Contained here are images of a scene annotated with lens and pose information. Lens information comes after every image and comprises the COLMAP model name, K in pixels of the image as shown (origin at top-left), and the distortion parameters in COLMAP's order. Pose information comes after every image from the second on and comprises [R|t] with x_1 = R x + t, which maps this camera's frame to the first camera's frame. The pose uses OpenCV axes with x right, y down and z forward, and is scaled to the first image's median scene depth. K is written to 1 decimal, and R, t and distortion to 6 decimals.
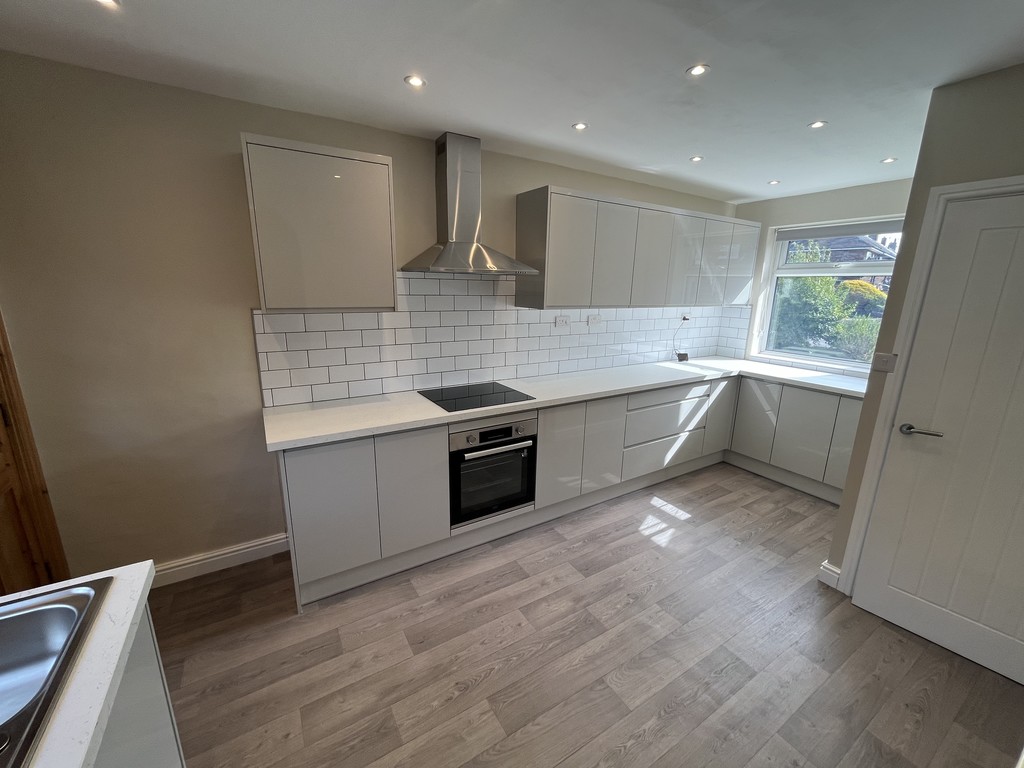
lens RADIAL K [[415.3, 0, 511.5], [0, 415.3, 383.3], [0, 0, 1]] dist [-0.000480, -0.000085]
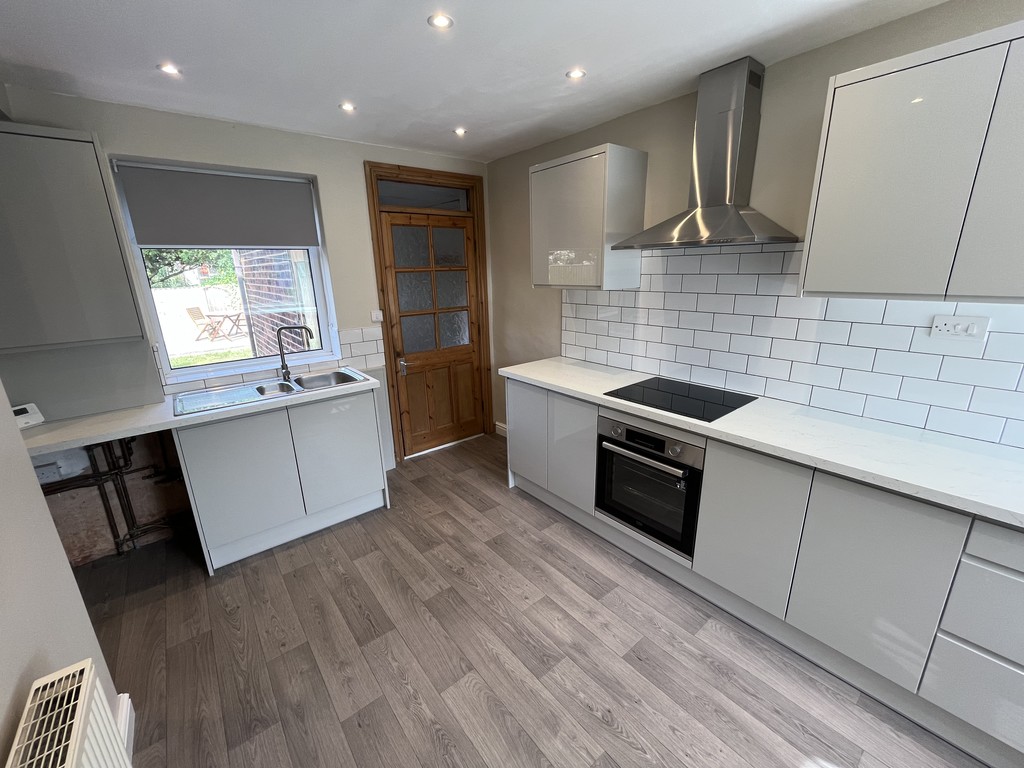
lens RADIAL K [[415.3, 0, 512.2], [0, 415.3, 386.3], [0, 0, 1]] dist [-0.000480, -0.000085]
pose [[0.127349, 0.249784, -0.959891, 0.788180], [-0.202427, 0.953946, 0.221381, -0.126729], [0.970982, 0.166115, 0.172047, 0.634453]]
